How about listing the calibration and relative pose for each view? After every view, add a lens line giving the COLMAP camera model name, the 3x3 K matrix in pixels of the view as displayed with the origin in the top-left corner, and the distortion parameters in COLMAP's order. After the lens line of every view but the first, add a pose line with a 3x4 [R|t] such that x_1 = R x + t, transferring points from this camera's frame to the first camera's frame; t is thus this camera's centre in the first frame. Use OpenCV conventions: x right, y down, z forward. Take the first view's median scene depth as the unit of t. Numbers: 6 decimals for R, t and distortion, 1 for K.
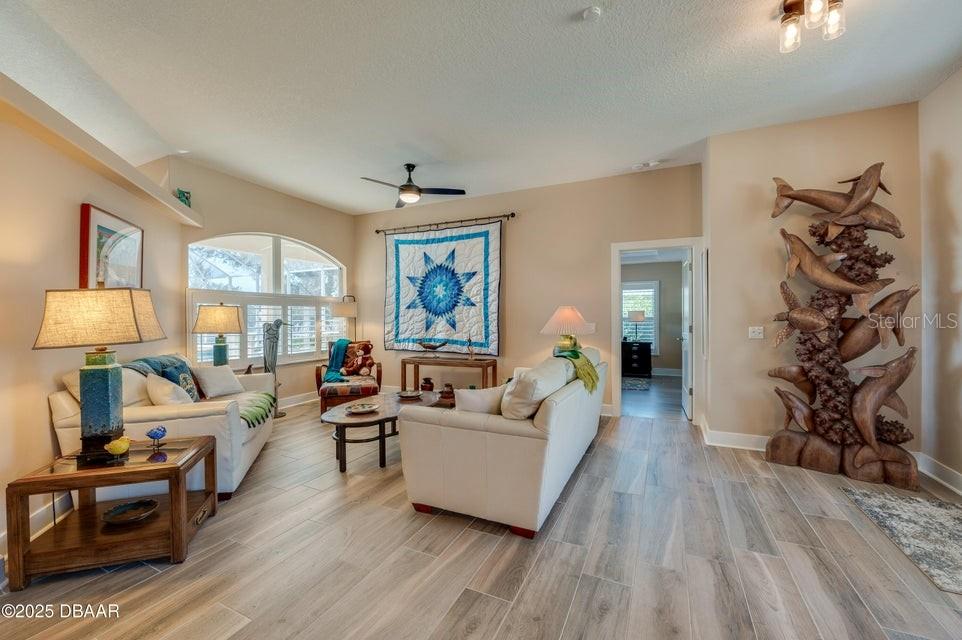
lens RADIAL K [[389.8, 0, 480.7], [0, 389.8, 318.2], [0, 0, 1]] dist [-0.020551, 0.000555]
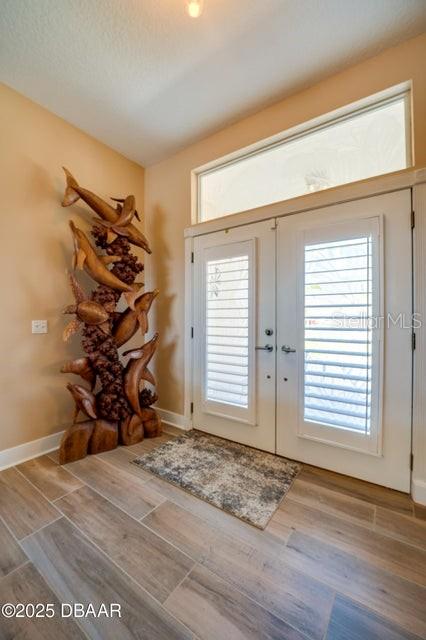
lens RADIAL K [[259.3, 0, 214.3], [0, 259.3, 317.9], [0, 0, 1]] dist [-0.020551, 0.000555]
pose [[0.171475, 0.004189, 0.985180, 0.212824], [-0.000966, 0.999991, -0.004084, 0.021466], [-0.985188, -0.000251, 0.171478, 0.565998]]
